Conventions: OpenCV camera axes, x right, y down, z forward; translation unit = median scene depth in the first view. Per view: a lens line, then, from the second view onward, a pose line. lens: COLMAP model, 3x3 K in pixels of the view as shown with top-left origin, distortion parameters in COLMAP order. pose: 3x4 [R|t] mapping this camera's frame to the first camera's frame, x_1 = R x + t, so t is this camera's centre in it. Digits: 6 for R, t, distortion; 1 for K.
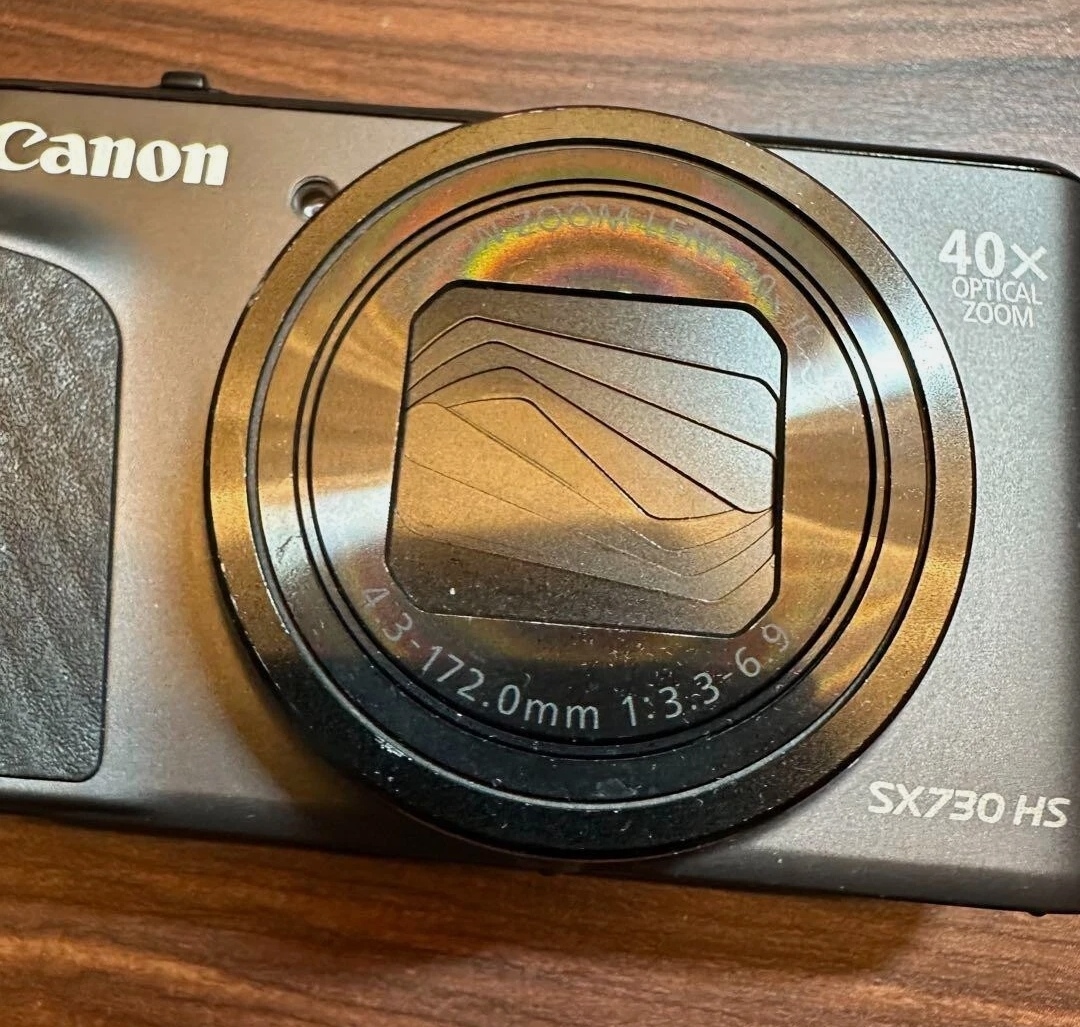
lens RADIAL K [[1010.7, 0, 500.0], [0, 1010.7, 532.9], [0, 0, 1]] dist [-0.017229, 0.005907]
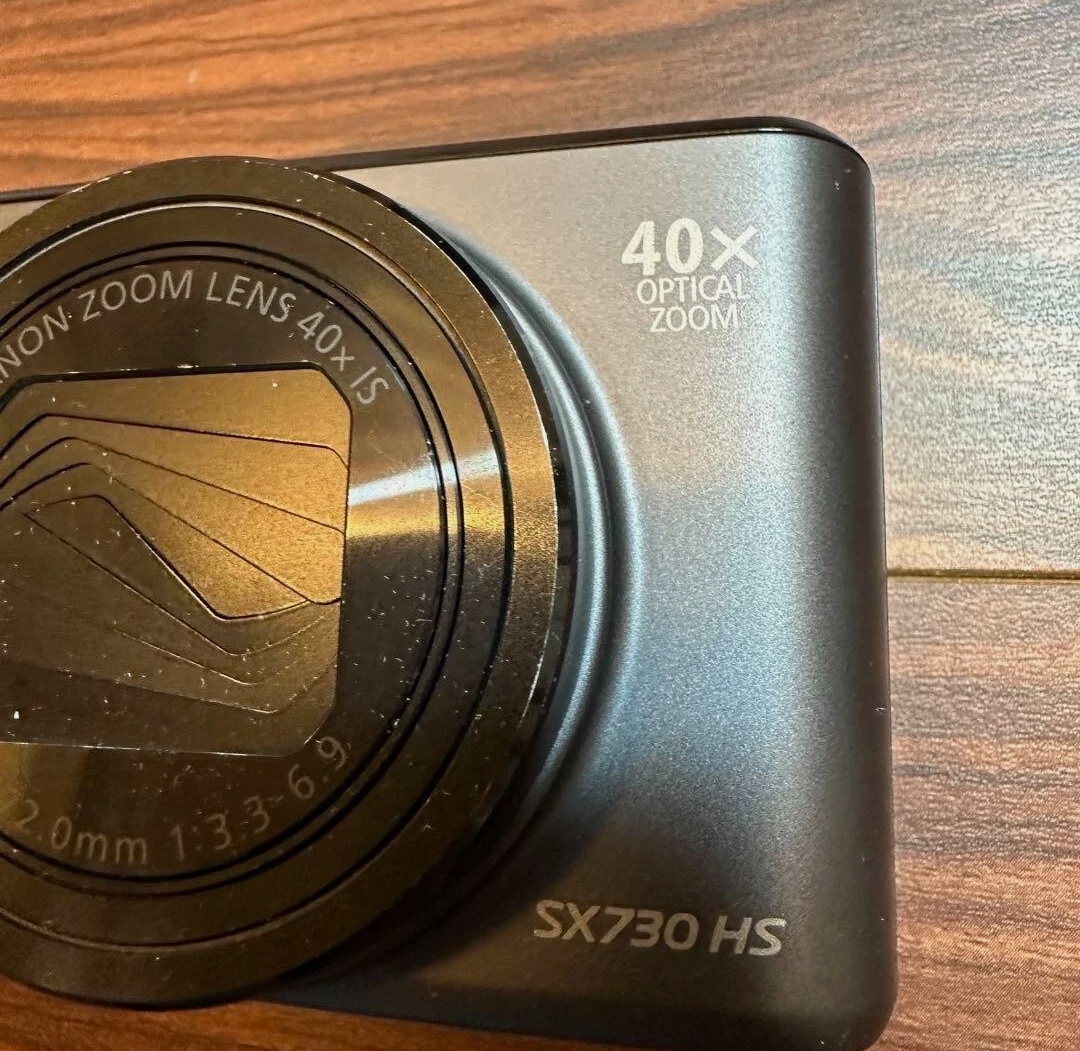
lens RADIAL K [[1013.0, 0, 498.4], [0, 1013.0, 536.4], [0, 0, 1]] dist [-0.017264, 0.000000]
pose [[0.971086, -0.090819, -0.220782, 0.506912], [0.092394, 0.995717, -0.003203, -0.052348], [0.220128, -0.017288, 0.975318, 0.158410]]
